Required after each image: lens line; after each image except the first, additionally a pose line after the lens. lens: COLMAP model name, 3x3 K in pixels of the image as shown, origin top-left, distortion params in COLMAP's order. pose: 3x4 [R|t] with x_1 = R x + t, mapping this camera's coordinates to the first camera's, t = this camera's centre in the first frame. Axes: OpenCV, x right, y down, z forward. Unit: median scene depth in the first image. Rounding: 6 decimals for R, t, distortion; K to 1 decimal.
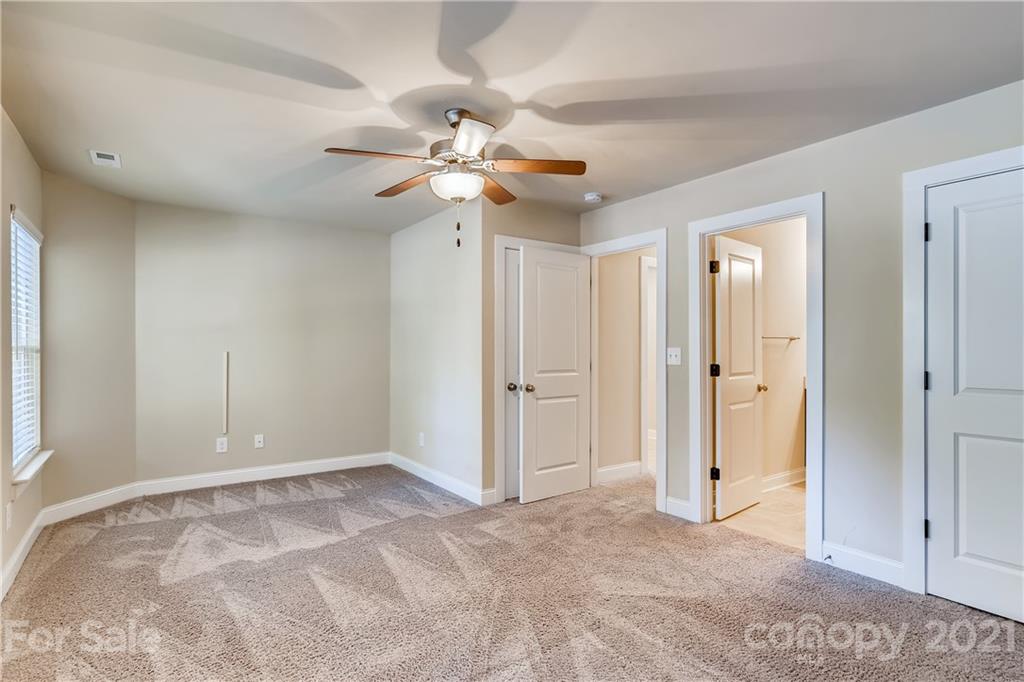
lens RADIAL K [[528.1, 0, 512.0], [0, 528.1, 341.0], [0, 0, 1]] dist [0.002034, 0.000398]
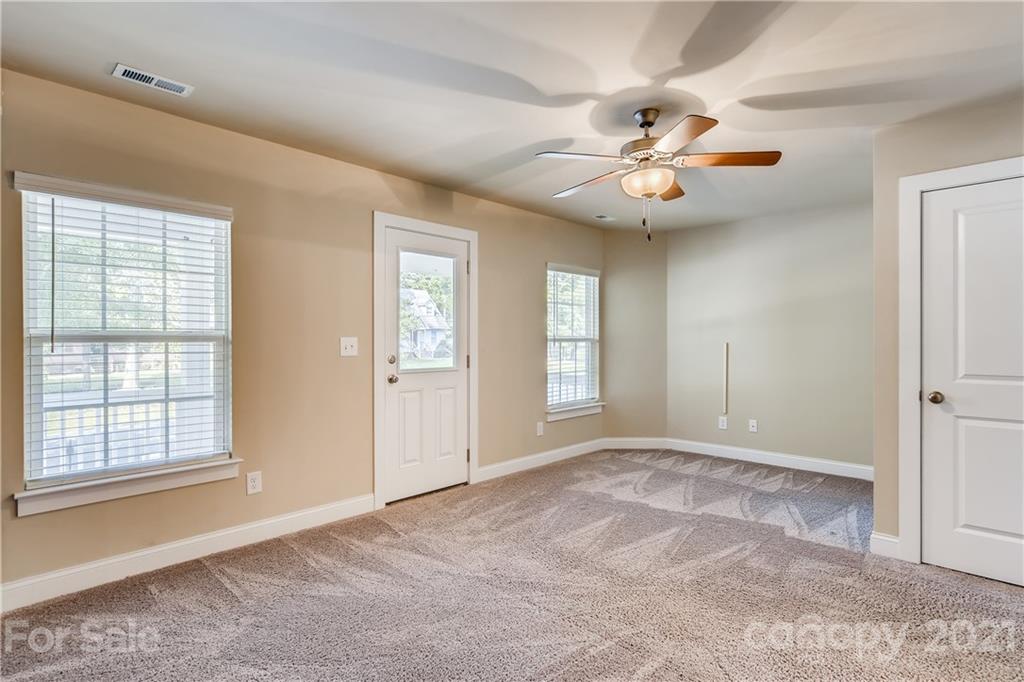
lens RADIAL K [[585.5, 0, 559.3], [0, 585.5, 333.4], [0, 0, 1]] dist [0.000681, 0.000419]
pose [[0.182240, -0.010550, -0.983197, 0.838516], [0.010727, 0.999904, -0.008741, 0.008526], [0.983196, -0.008954, 0.182336, 0.522523]]
